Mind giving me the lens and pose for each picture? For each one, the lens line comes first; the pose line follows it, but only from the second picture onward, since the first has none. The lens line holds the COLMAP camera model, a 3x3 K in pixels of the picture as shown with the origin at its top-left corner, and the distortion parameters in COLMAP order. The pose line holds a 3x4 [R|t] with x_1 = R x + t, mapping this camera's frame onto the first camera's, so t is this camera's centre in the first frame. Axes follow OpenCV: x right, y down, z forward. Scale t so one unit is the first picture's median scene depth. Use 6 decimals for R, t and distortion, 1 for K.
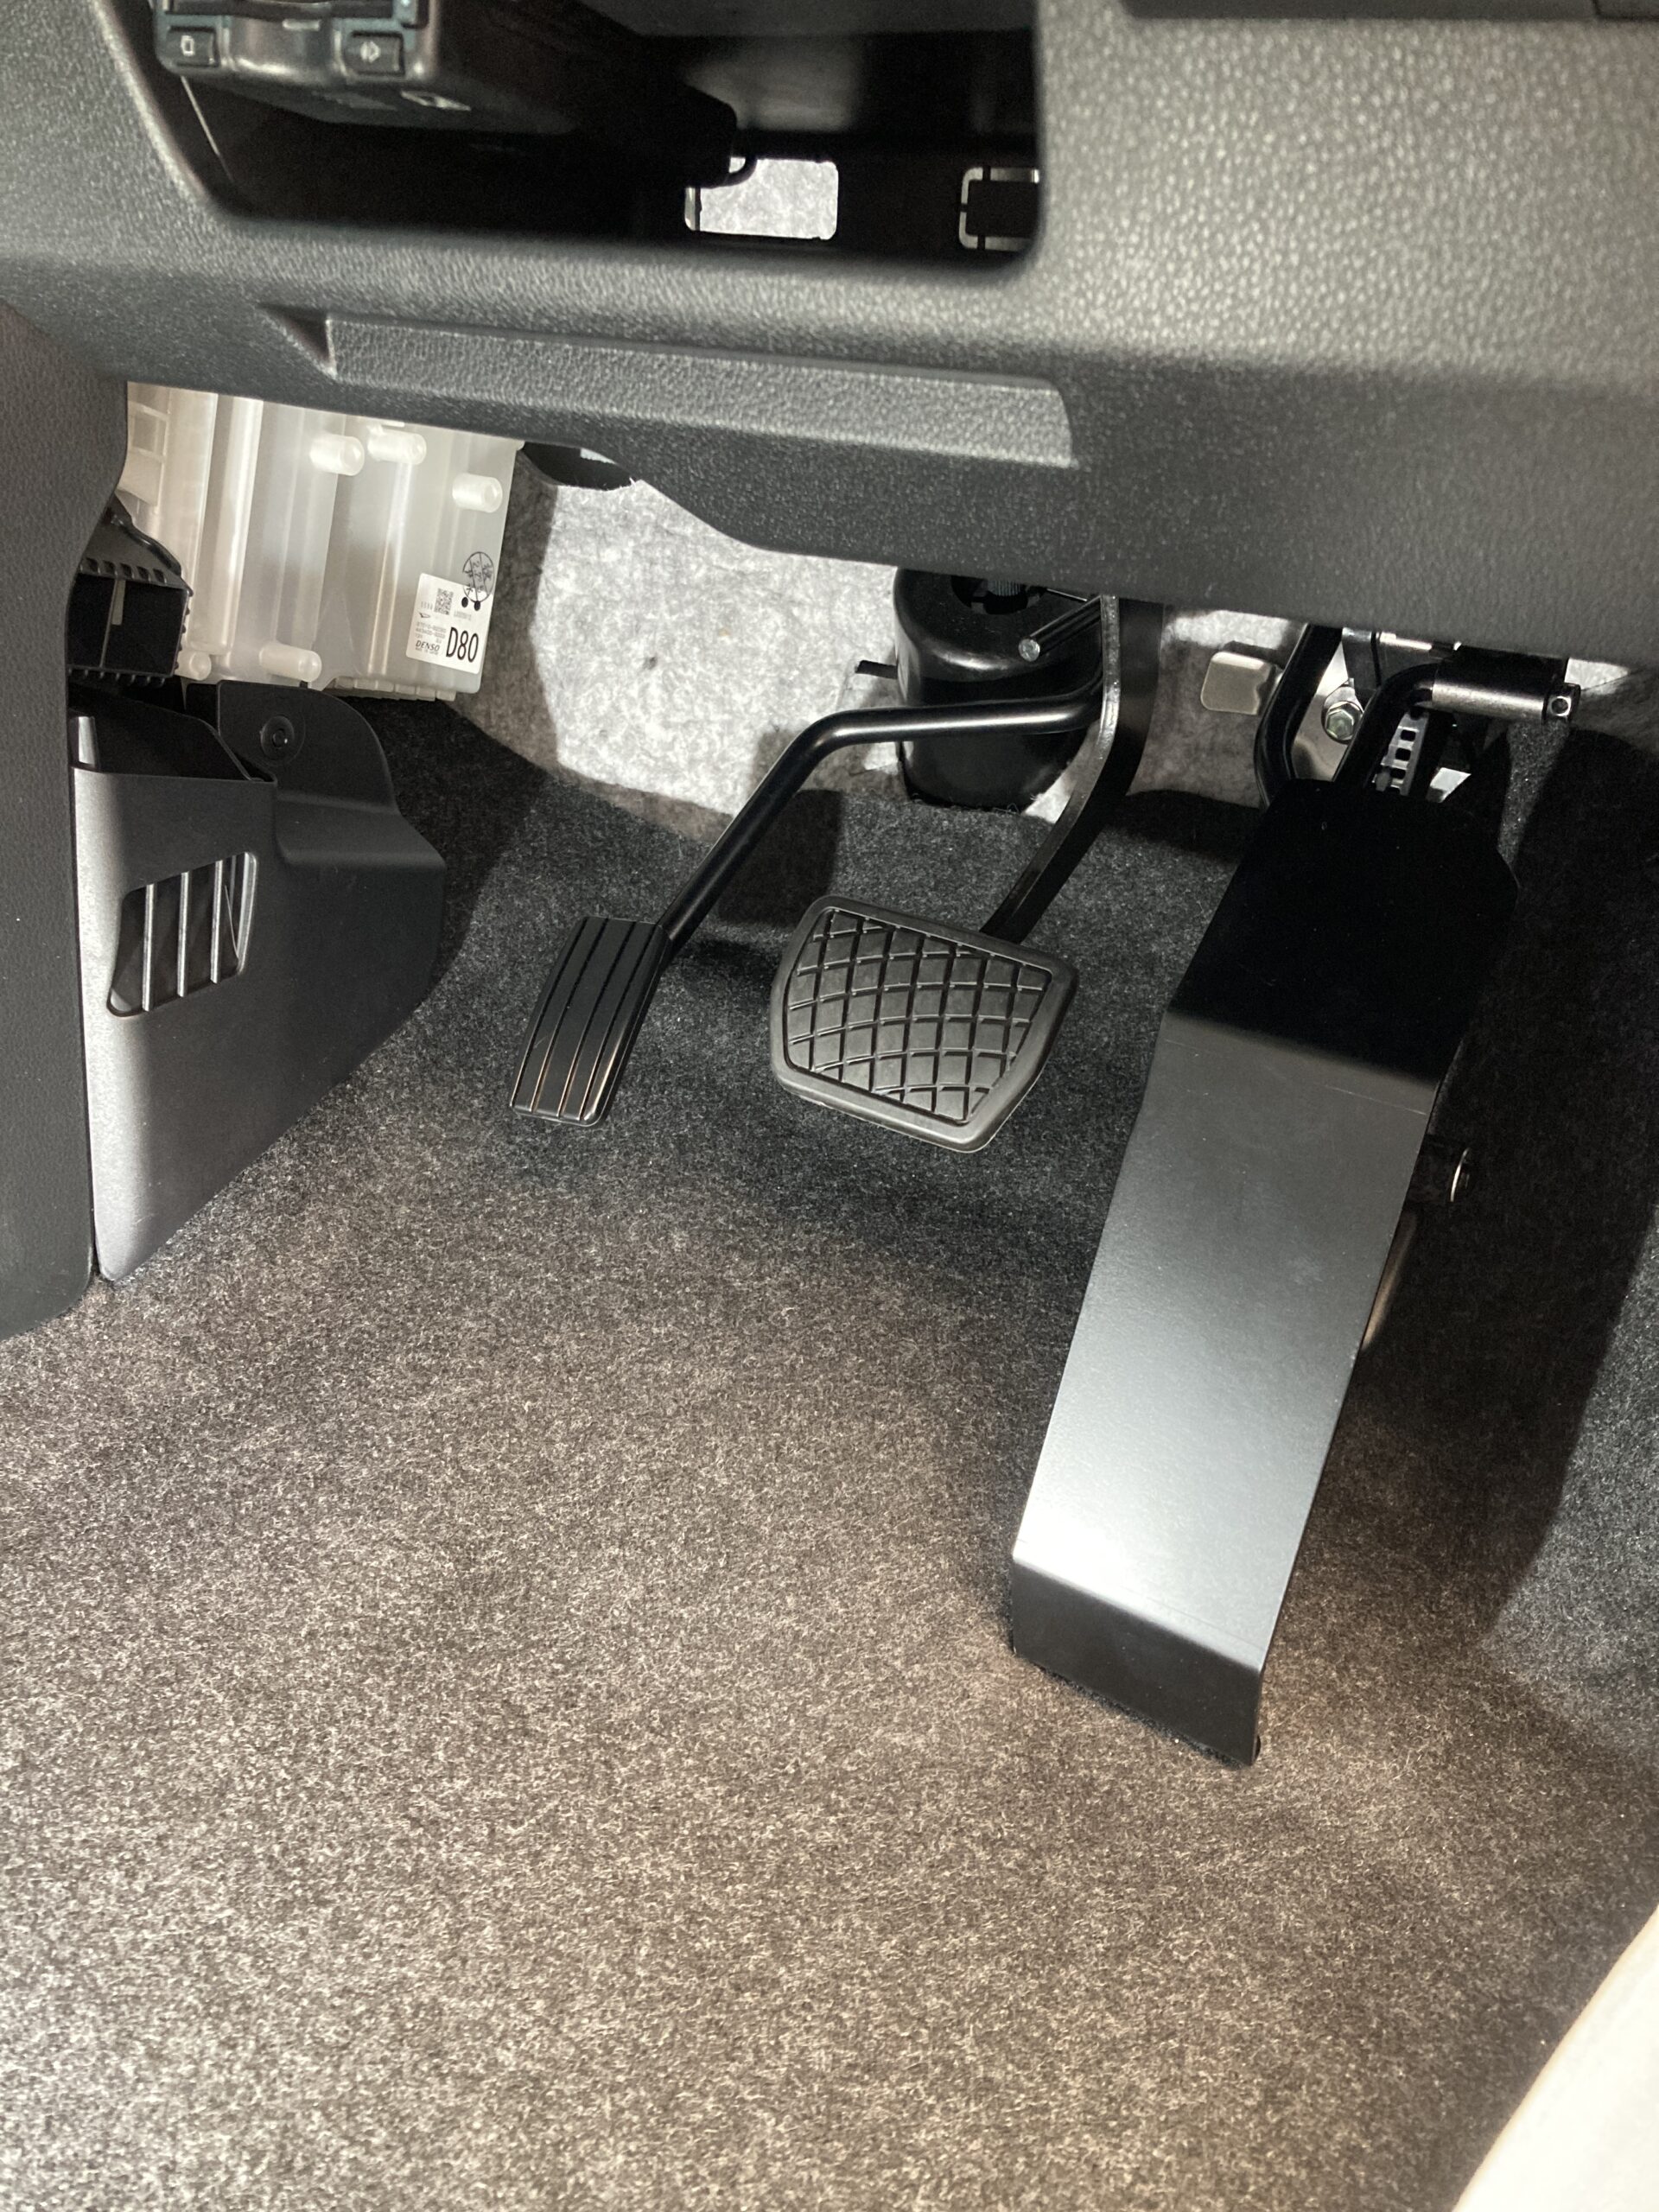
lens RADIAL K [[1875.7, 0, 829.5], [0, 1875.7, 1106.0], [0, 0, 1]] dist [-0.012600, 0.000262]
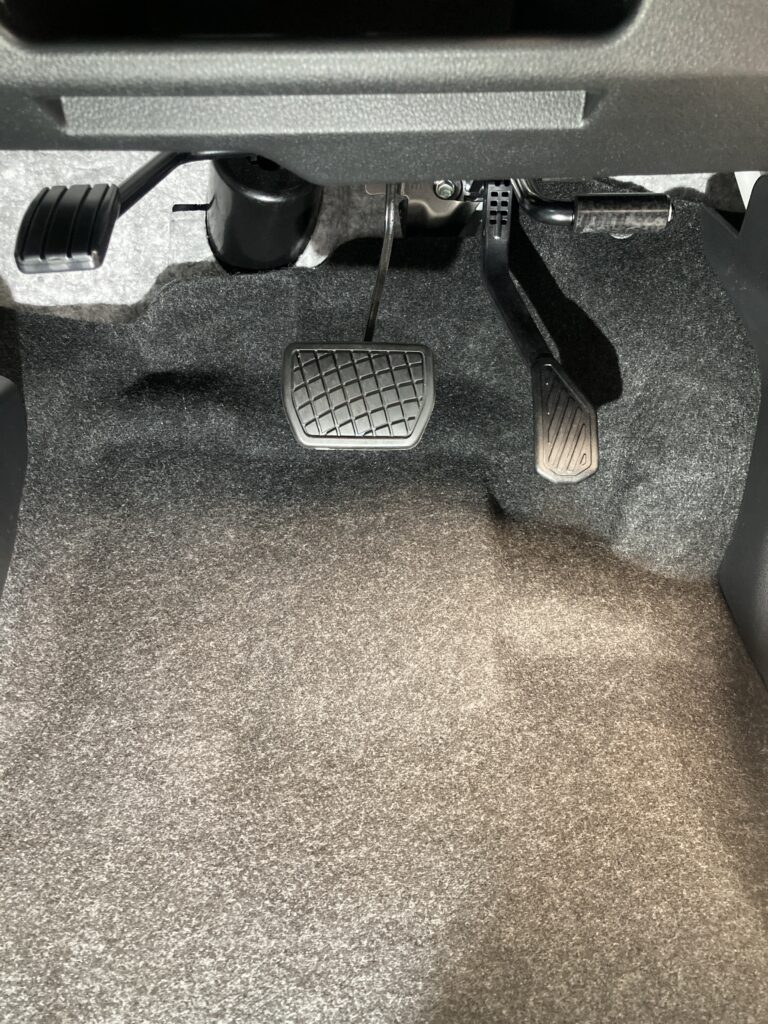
lens RADIAL K [[868.3, 0, 384.0], [0, 868.3, 512.0], [0, 0, 1]] dist [-0.012600, 0.000262]
pose [[0.828839, -0.374117, 0.416009, -0.391965], [0.277341, 0.920501, 0.275244, -0.190437], [-0.485910, -0.112756, 0.866705, 0.175302]]
